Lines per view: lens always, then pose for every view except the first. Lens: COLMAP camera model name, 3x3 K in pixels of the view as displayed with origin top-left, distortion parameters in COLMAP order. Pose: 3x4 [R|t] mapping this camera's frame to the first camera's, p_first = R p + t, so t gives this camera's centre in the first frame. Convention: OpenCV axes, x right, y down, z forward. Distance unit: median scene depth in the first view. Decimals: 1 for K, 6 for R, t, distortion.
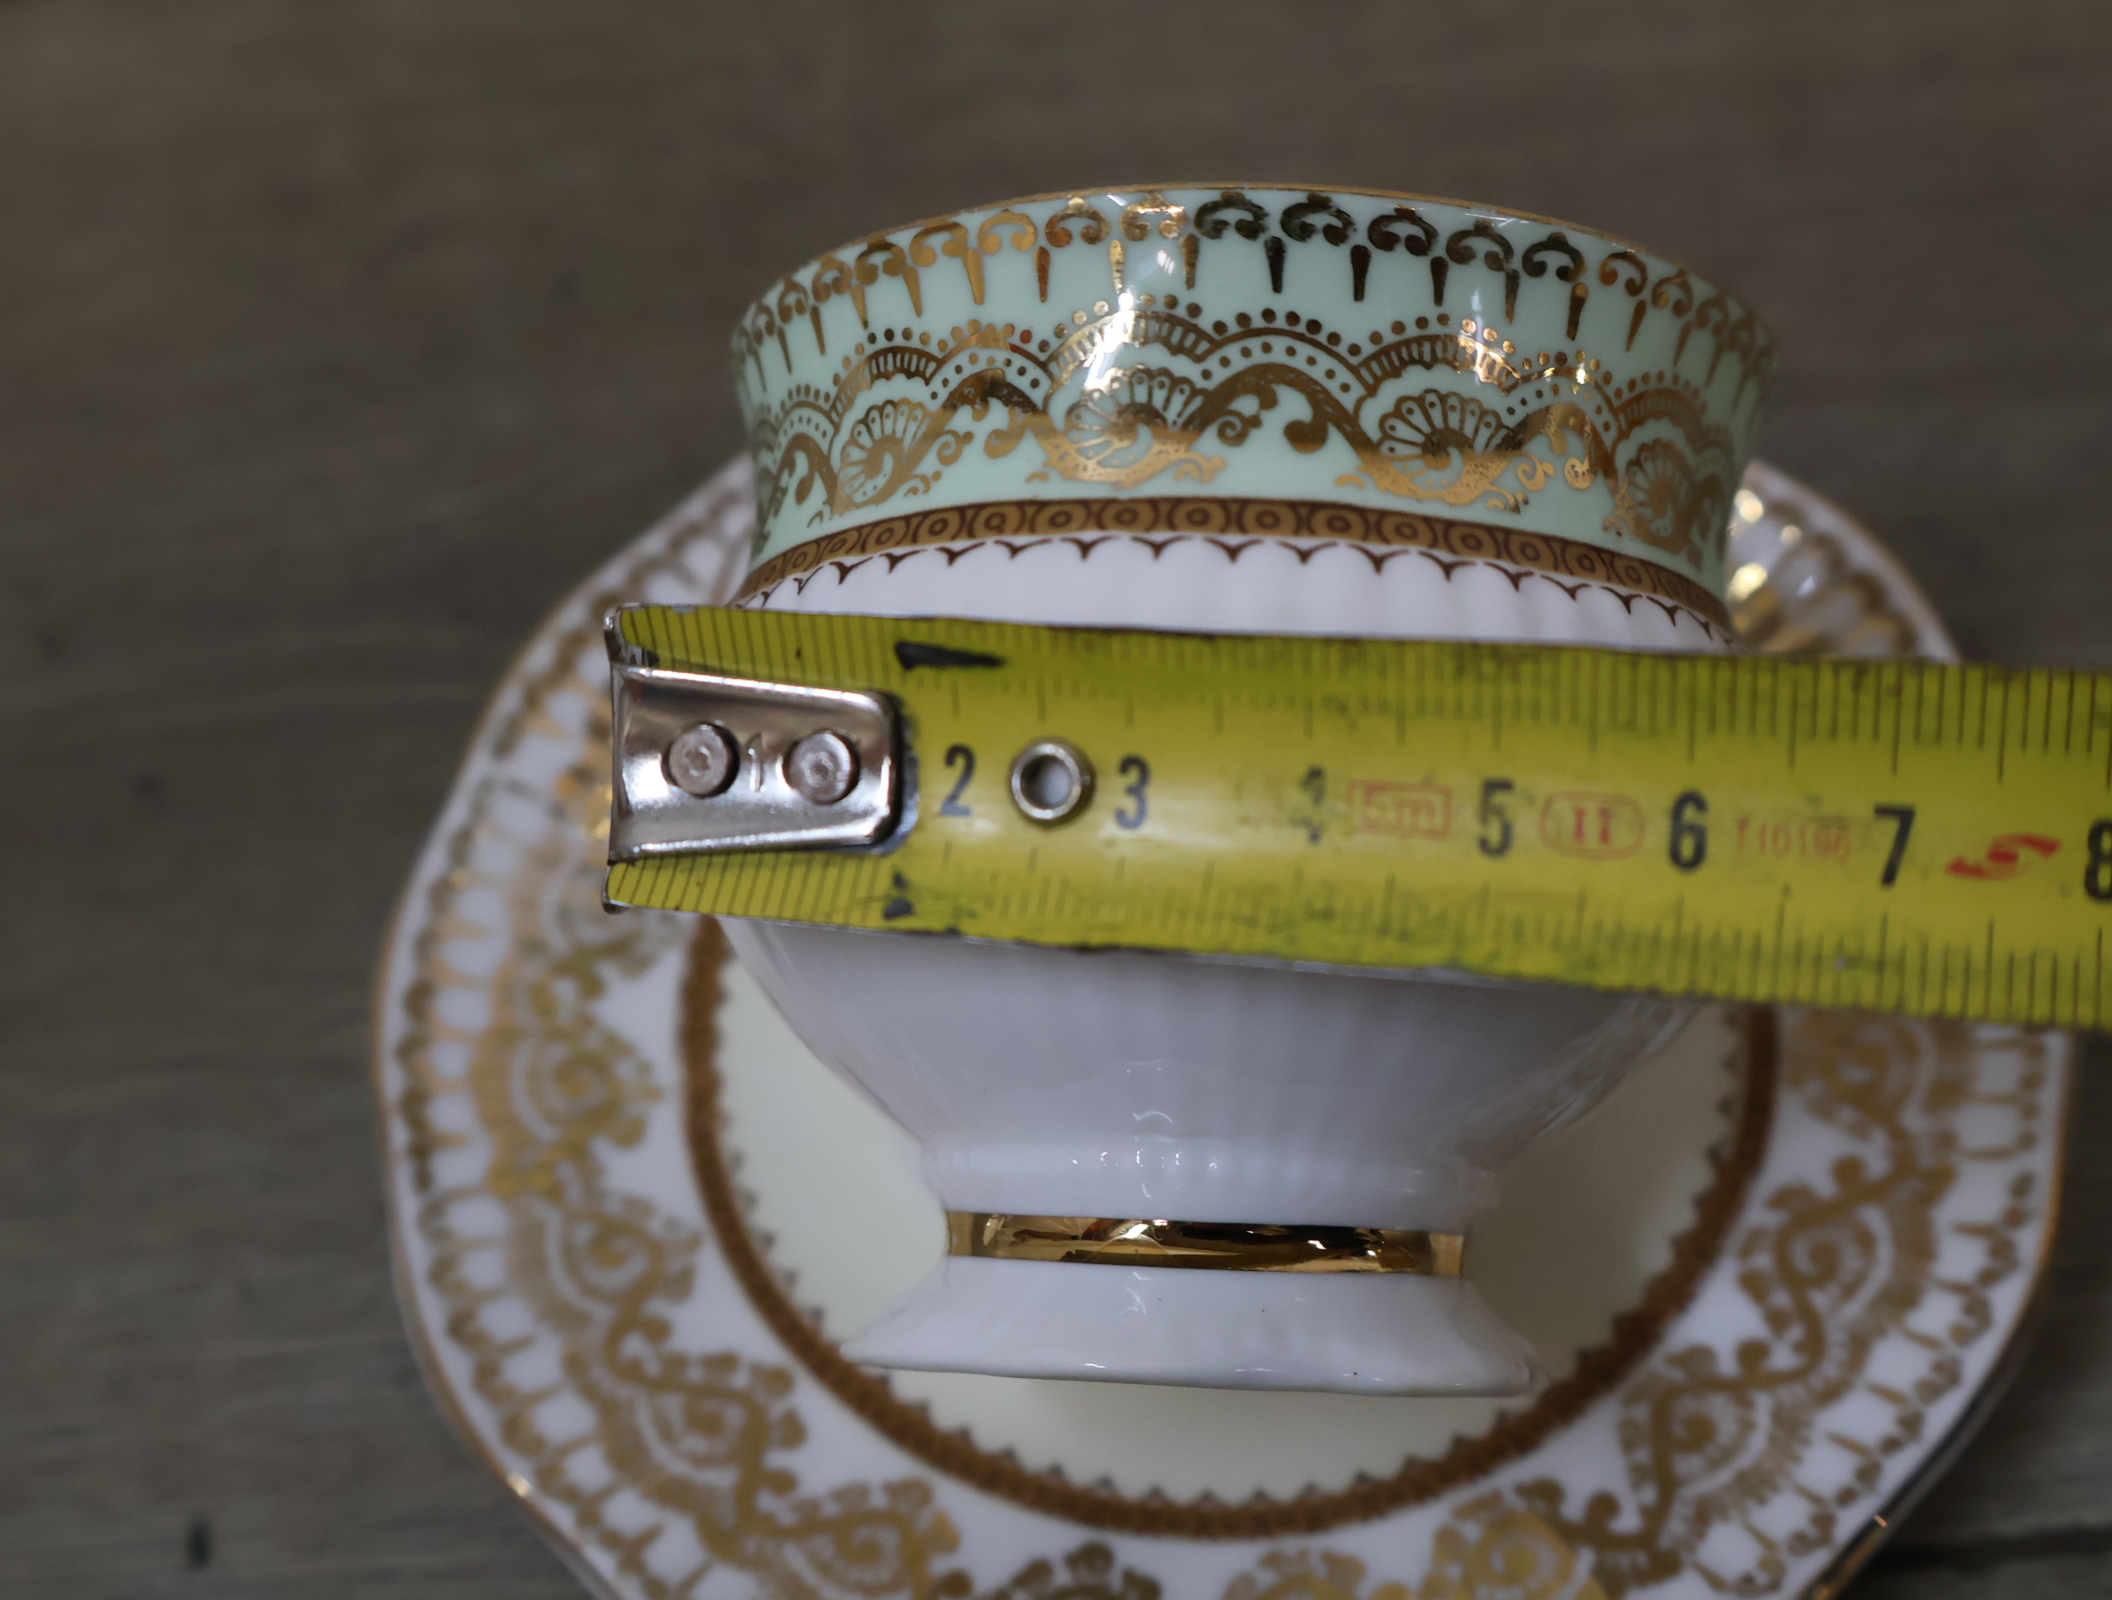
lens RADIAL K [[2695.4, 0, 1056.0], [0, 2695.4, 800.0], [0, 0, 1]] dist [0.006640, -0.001531]
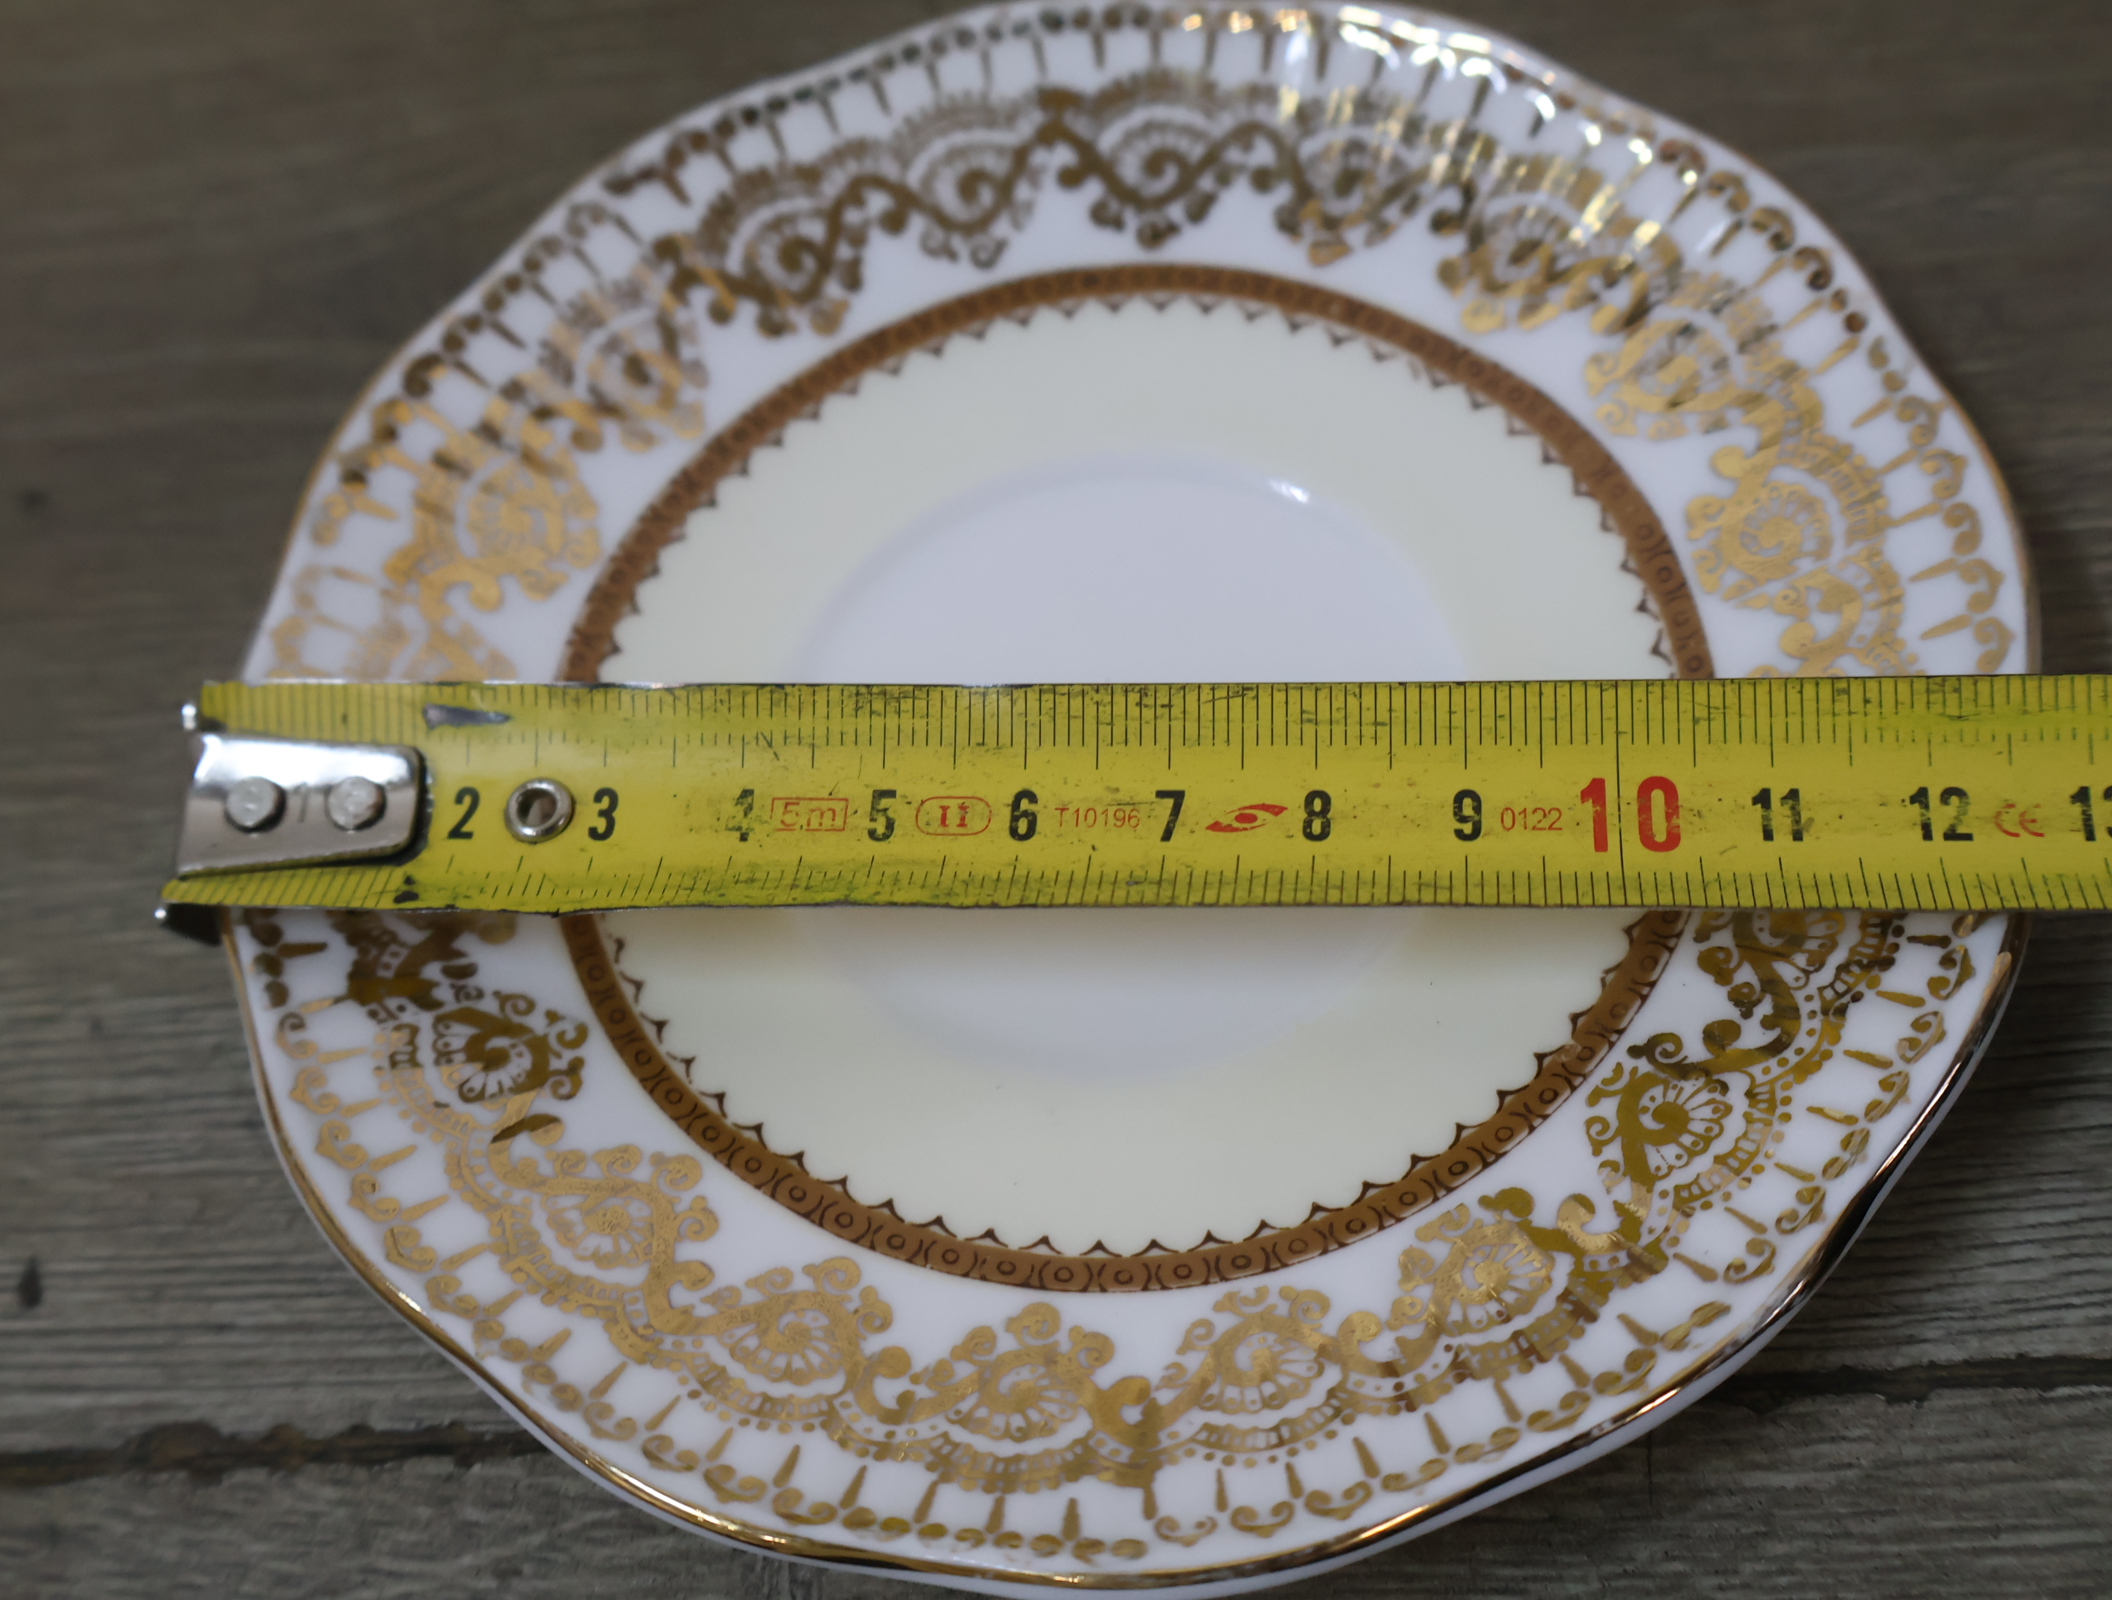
lens RADIAL K [[2707.6, 0, 1056.0], [0, 2707.6, 800.0], [0, 0, 1]] dist [0.012663, 0.006747]
pose [[0.984270, 0.071345, 0.161623, 0.032790], [0.003839, 0.905979, -0.423305, 0.558312], [-0.176627, 0.417267, 0.891455, -0.194135]]
